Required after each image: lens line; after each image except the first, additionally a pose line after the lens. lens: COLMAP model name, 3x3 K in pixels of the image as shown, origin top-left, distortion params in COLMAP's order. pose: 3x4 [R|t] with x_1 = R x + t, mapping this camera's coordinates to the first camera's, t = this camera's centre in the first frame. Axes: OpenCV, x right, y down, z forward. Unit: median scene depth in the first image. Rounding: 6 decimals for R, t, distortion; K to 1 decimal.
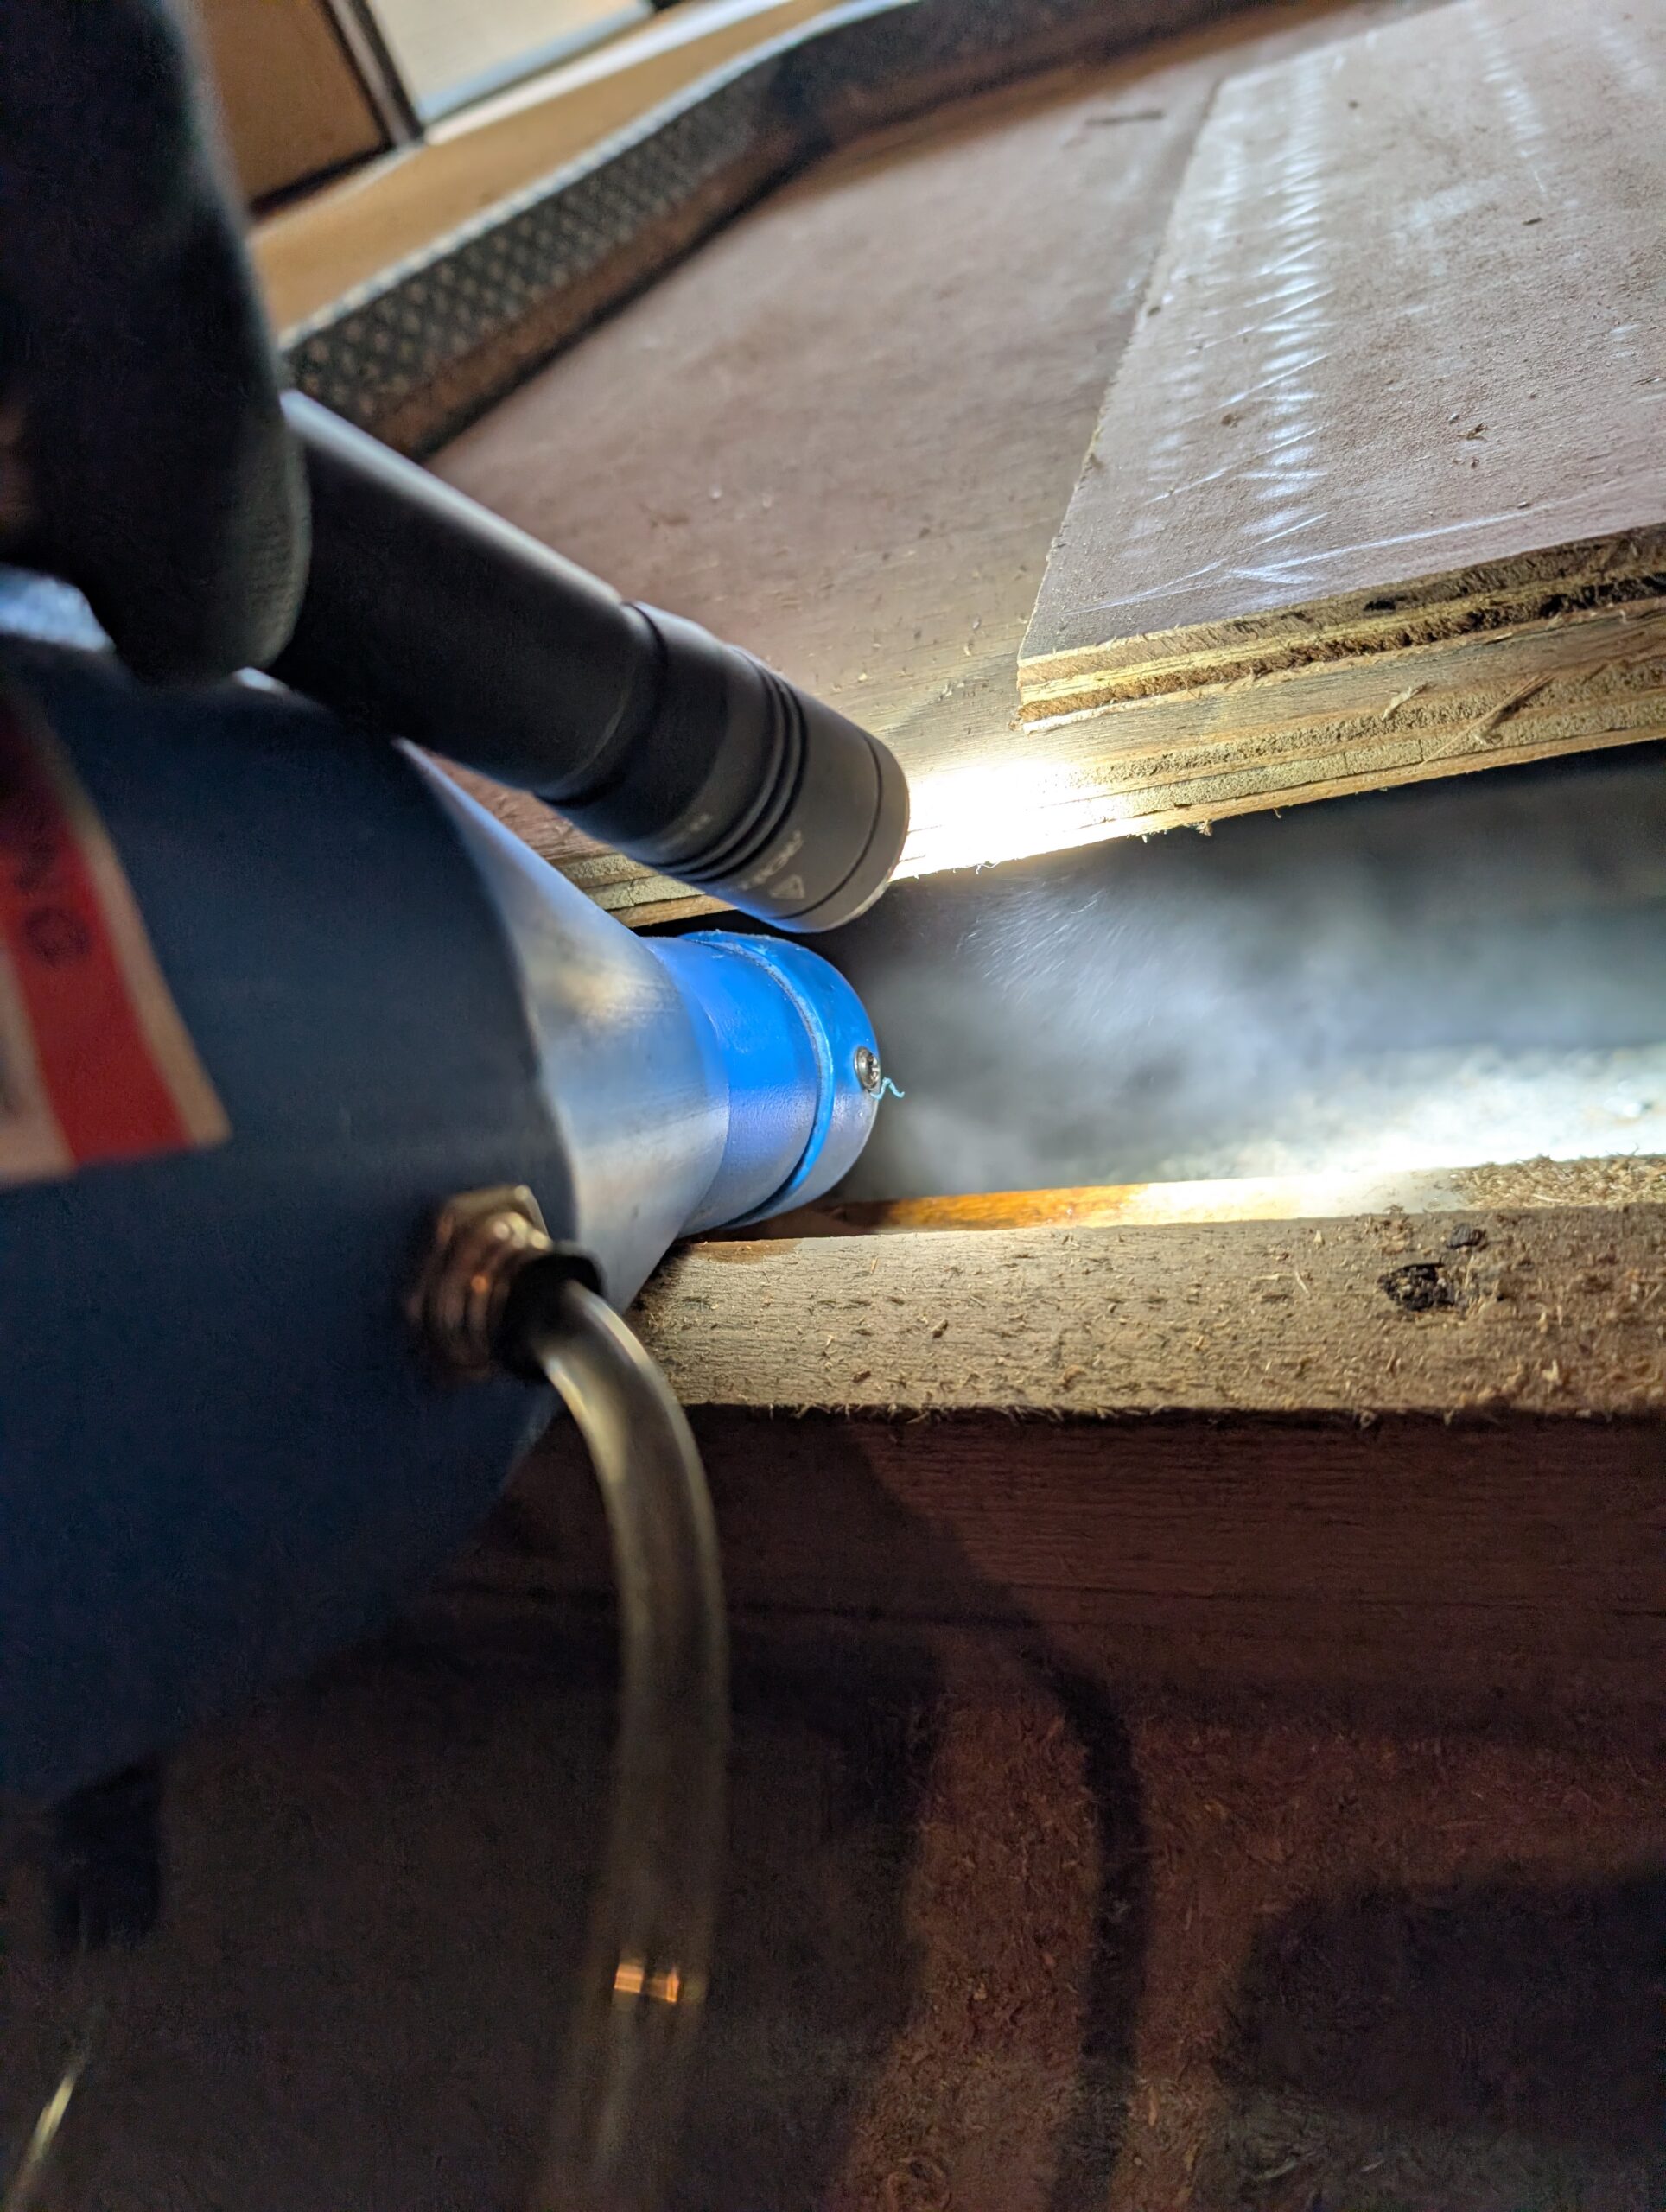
lens RADIAL K [[1582.7, 0, 828.3], [0, 1582.7, 1065.7], [0, 0, 1]] dist [0.002208, -0.029266]
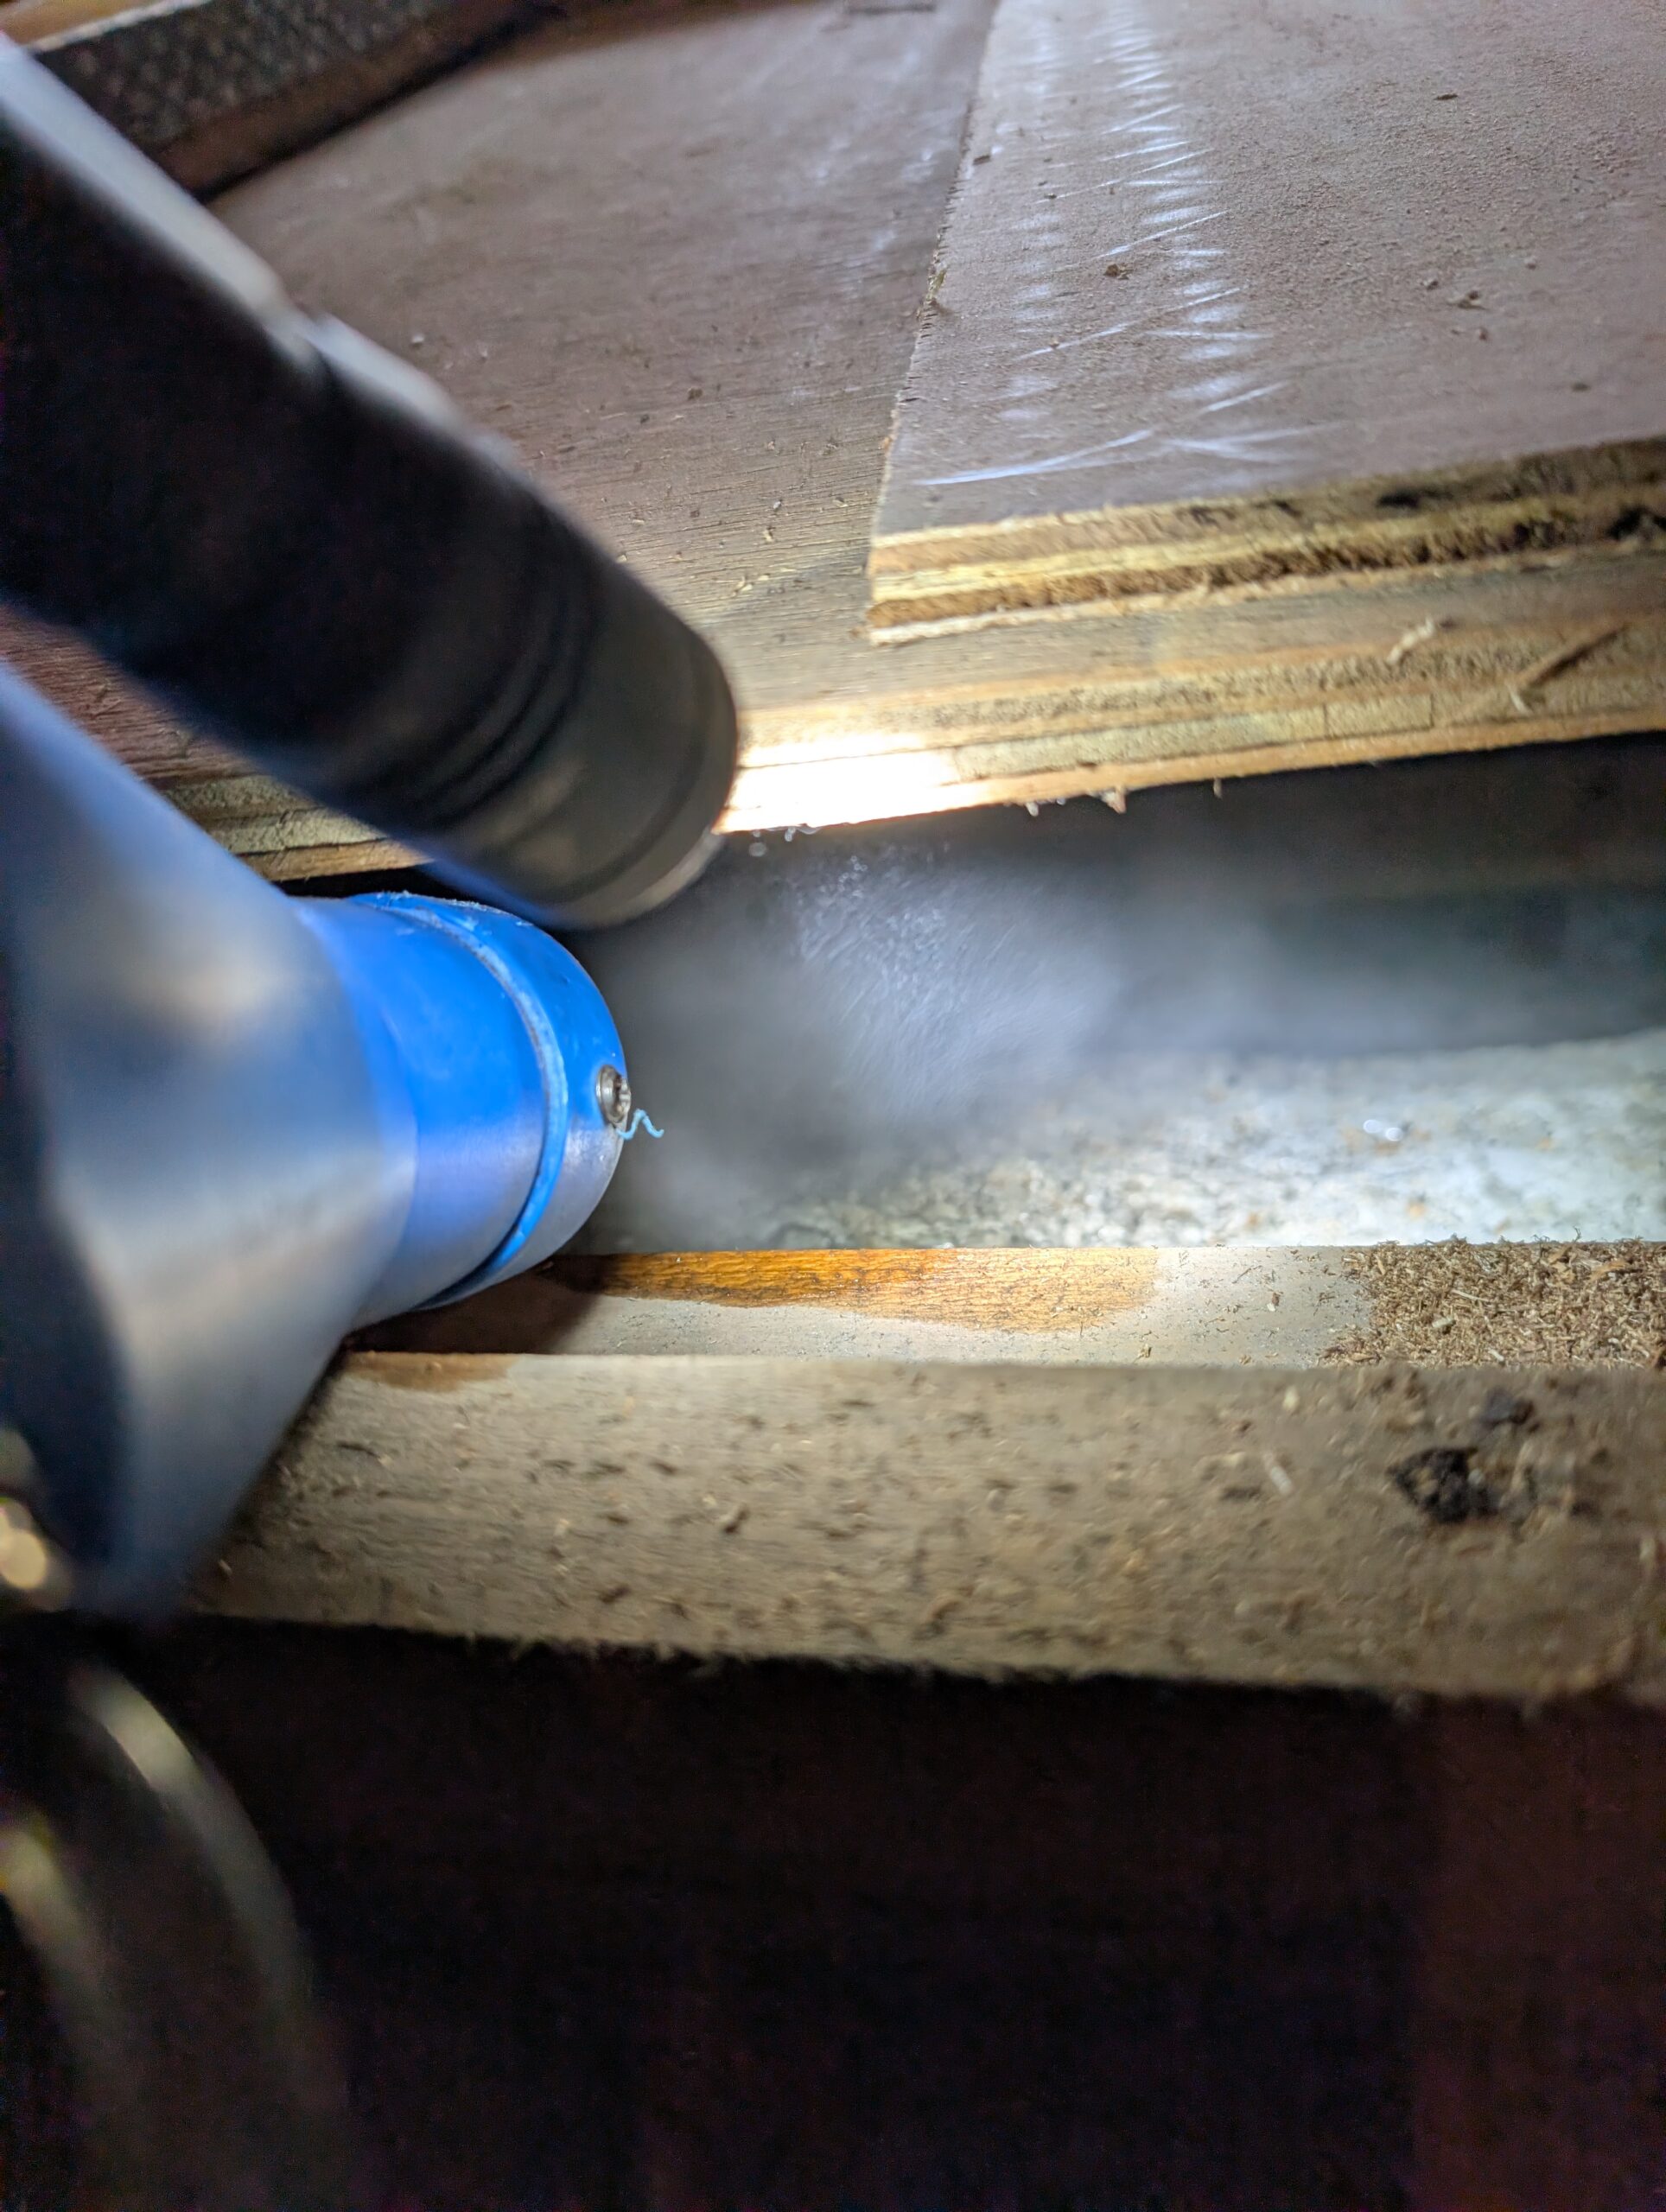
lens RADIAL K [[1656.0, 0, 832.7], [0, 1656.0, 1061.3], [0, 0, 1]] dist [-0.004633, -0.007275]
pose [[0.979607, 0.040947, 0.196709, -0.030435], [-0.044376, 0.998930, 0.013055, -0.033472], [-0.195964, -0.021518, 0.980375, 0.276603]]
